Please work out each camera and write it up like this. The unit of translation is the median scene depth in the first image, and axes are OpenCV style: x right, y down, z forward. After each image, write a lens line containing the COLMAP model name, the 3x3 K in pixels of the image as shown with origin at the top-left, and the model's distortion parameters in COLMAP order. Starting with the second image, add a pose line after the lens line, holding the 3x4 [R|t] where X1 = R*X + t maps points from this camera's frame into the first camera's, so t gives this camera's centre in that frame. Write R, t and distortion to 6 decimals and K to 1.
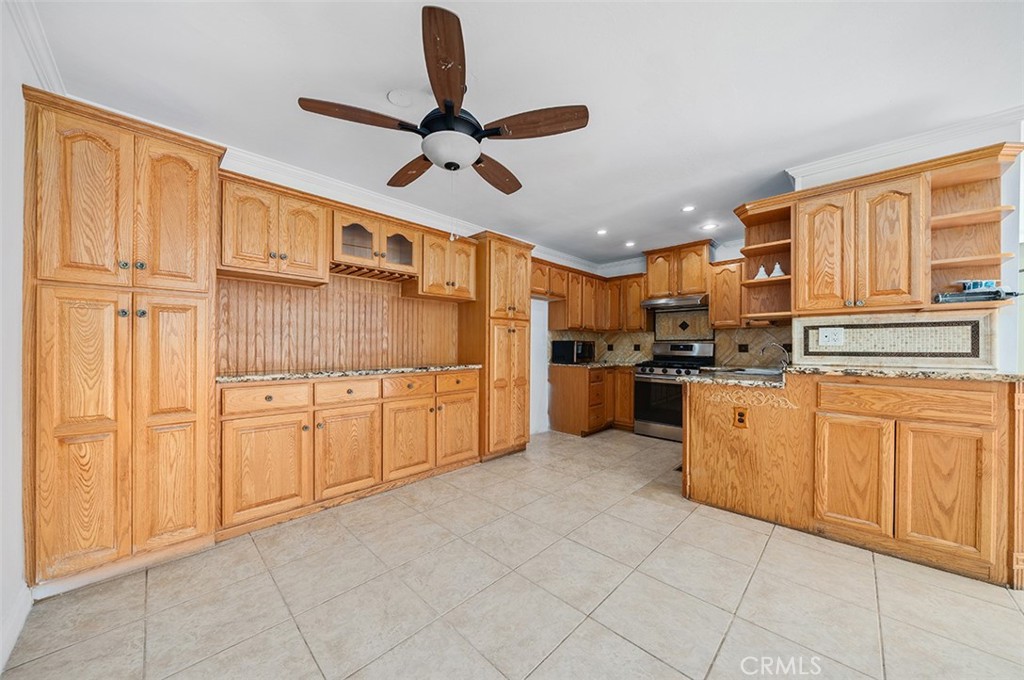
lens RADIAL K [[350.5, 0, 515.1], [0, 350.5, 347.5], [0, 0, 1]] dist [-0.009106, 0.000519]
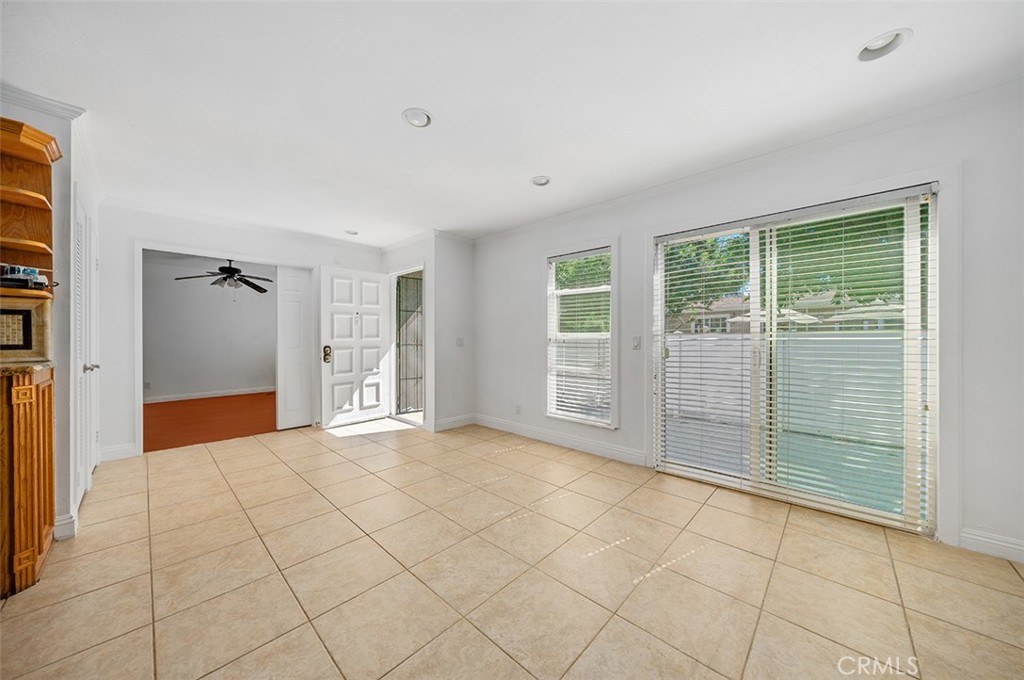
lens RADIAL K [[350.5, 0, 500.9], [0, 350.5, 337.1], [0, 0, 1]] dist [-0.009106, 0.000519]
pose [[-0.000163, -0.000563, 1.000000, 0.335809], [0.004245, 0.999991, 0.000563, 0.000359], [-0.999991, 0.004245, -0.000161, -0.229406]]
